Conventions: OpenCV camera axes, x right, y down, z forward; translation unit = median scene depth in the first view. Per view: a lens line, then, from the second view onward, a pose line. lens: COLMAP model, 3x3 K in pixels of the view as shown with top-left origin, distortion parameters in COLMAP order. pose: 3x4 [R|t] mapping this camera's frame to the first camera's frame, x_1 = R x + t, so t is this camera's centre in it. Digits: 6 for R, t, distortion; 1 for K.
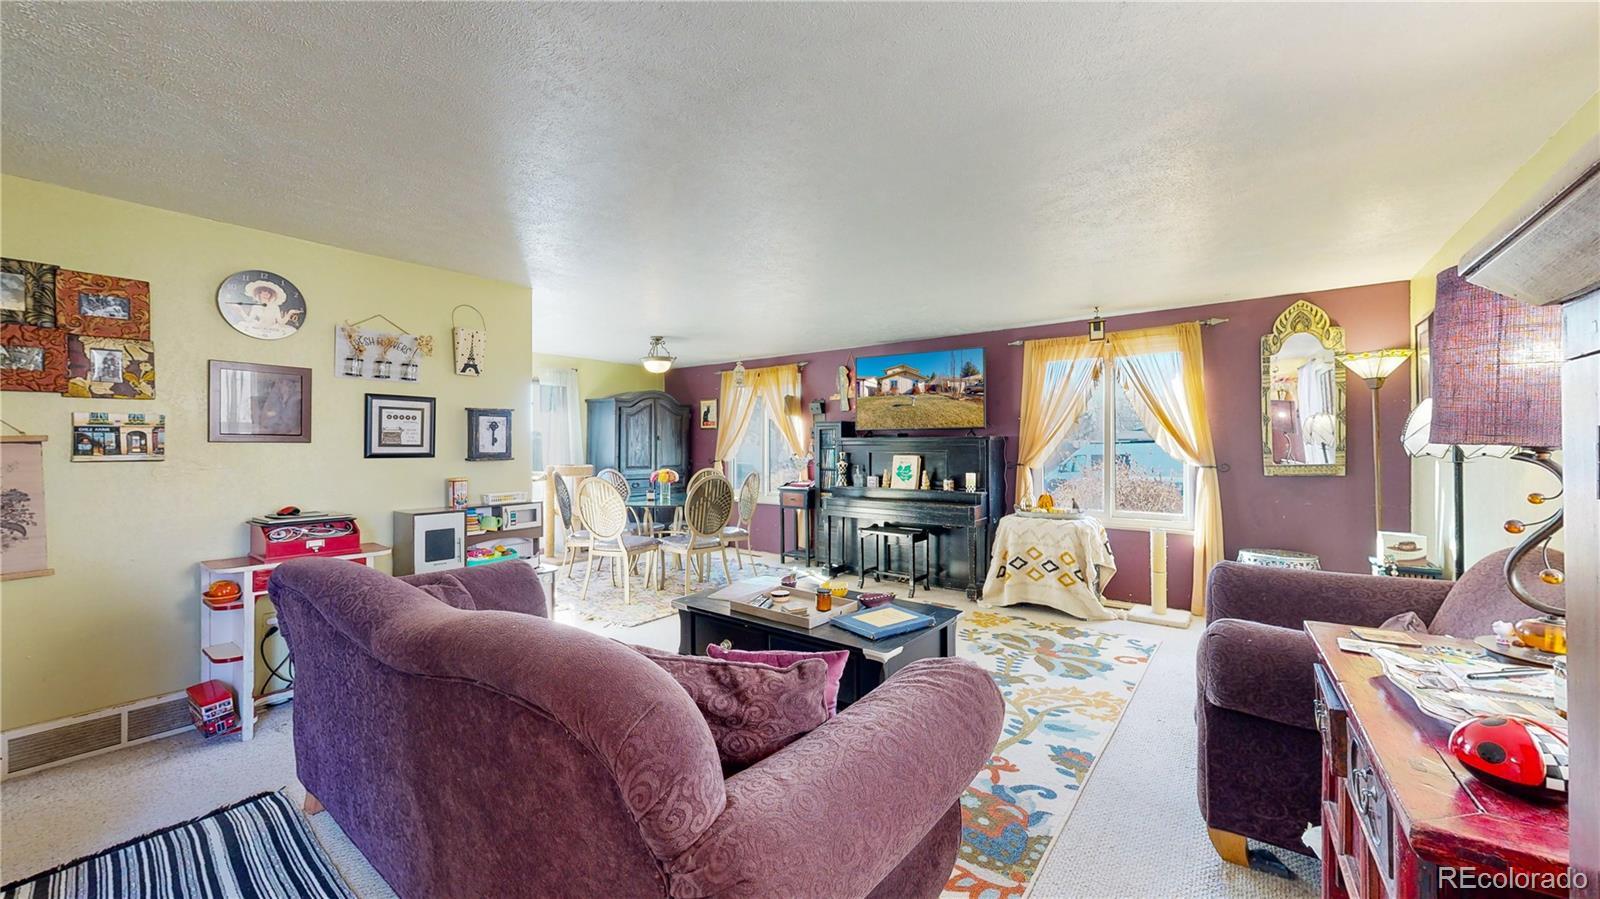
lens RADIAL K [[583.9, 0, 793.0], [0, 583.9, 451.9], [0, 0, 1]] dist [0.000055, -0.000025]
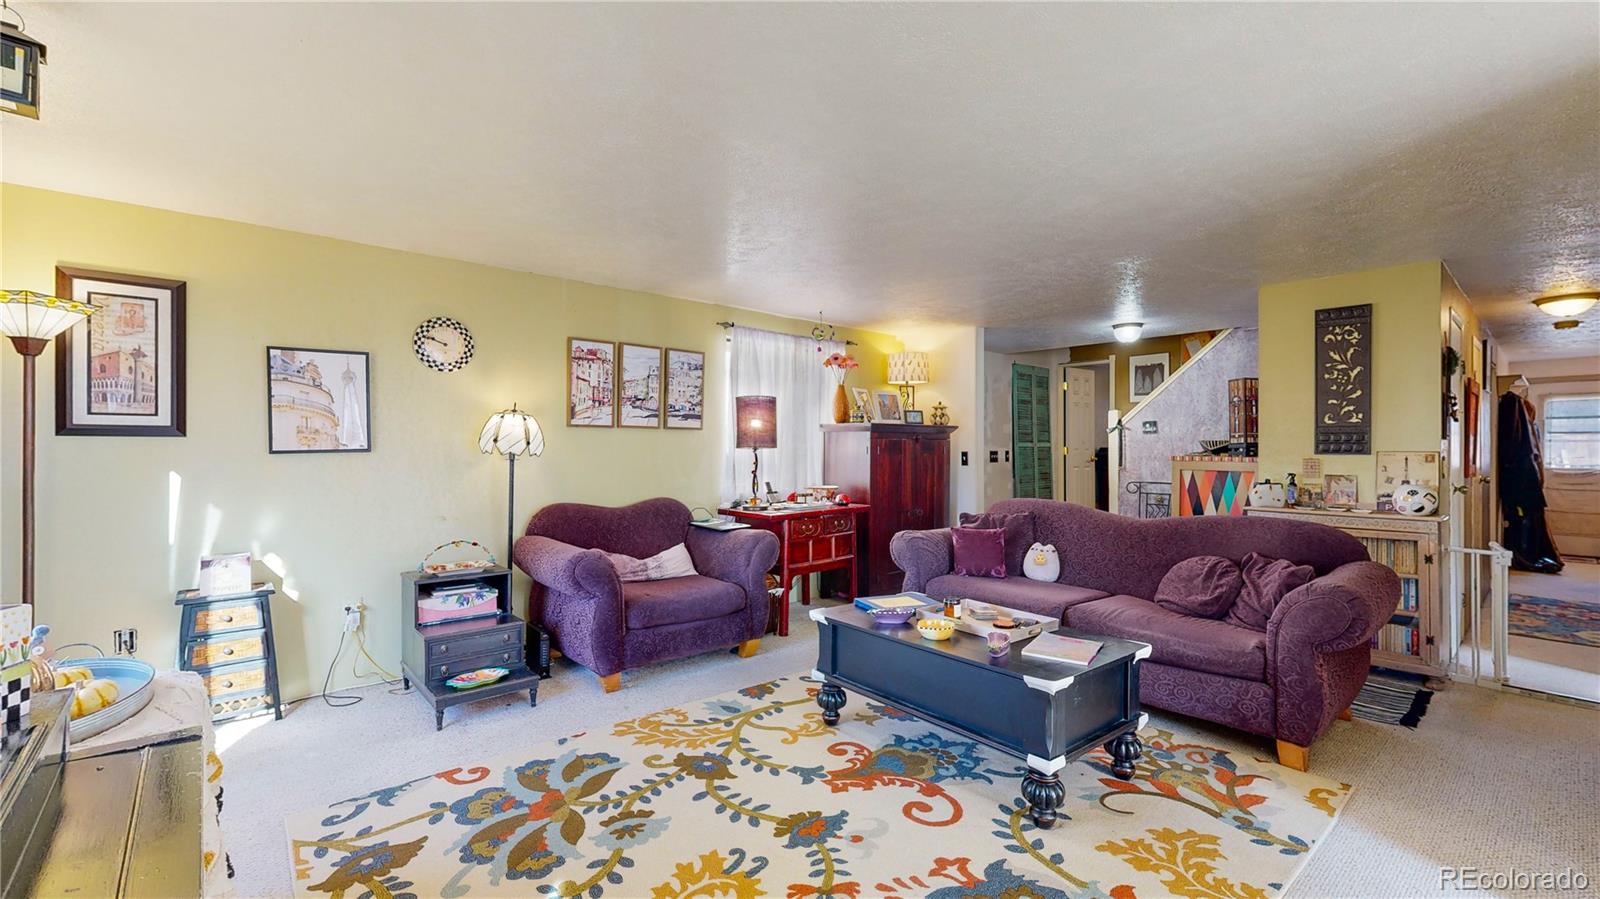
lens RADIAL K [[679.8, 0, 801.5], [0, 679.8, 448.1], [0, 0, 1]] dist [0.003121, 0.000218]
pose [[-0.979864, 0.001829, 0.199657, 0.056045], [0.002945, 0.999982, 0.005294, -0.014358], [-0.199644, 0.005776, -0.979852, 1.717107]]
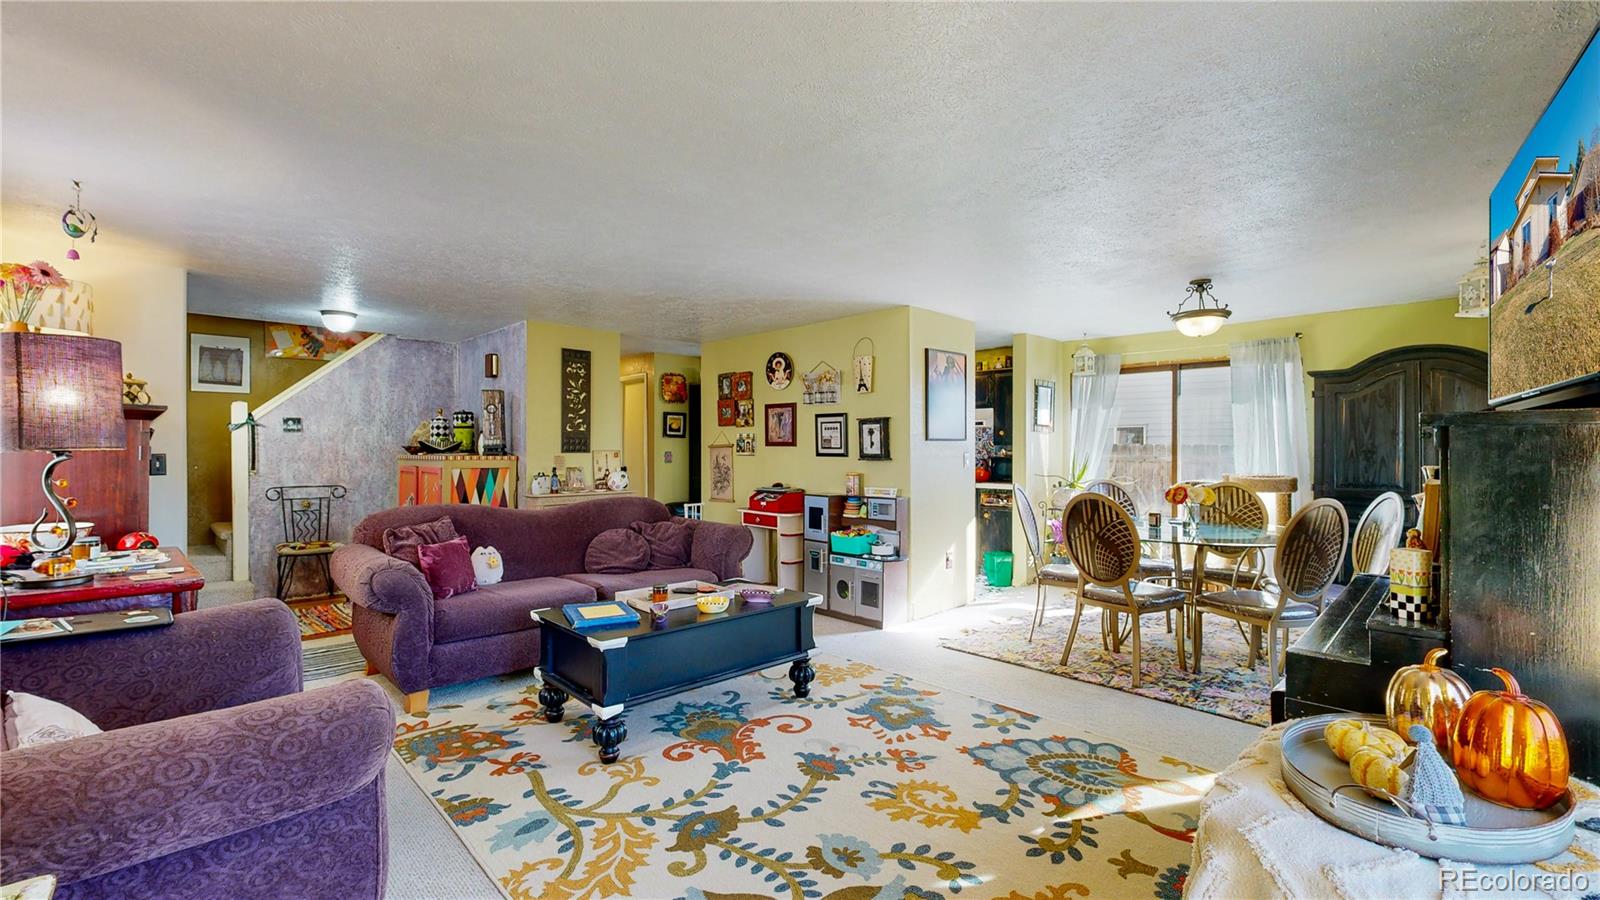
lens RADIAL K [[679.8, 0, 801.5], [0, 679.8, 448.6], [0, 0, 1]] dist [0.003121, 0.000218]
pose [[-0.131807, 0.003664, -0.991269, 0.993449], [-0.006418, 0.999969, 0.004549, -0.016373], [0.991255, 0.006961, -0.131779, 1.132156]]
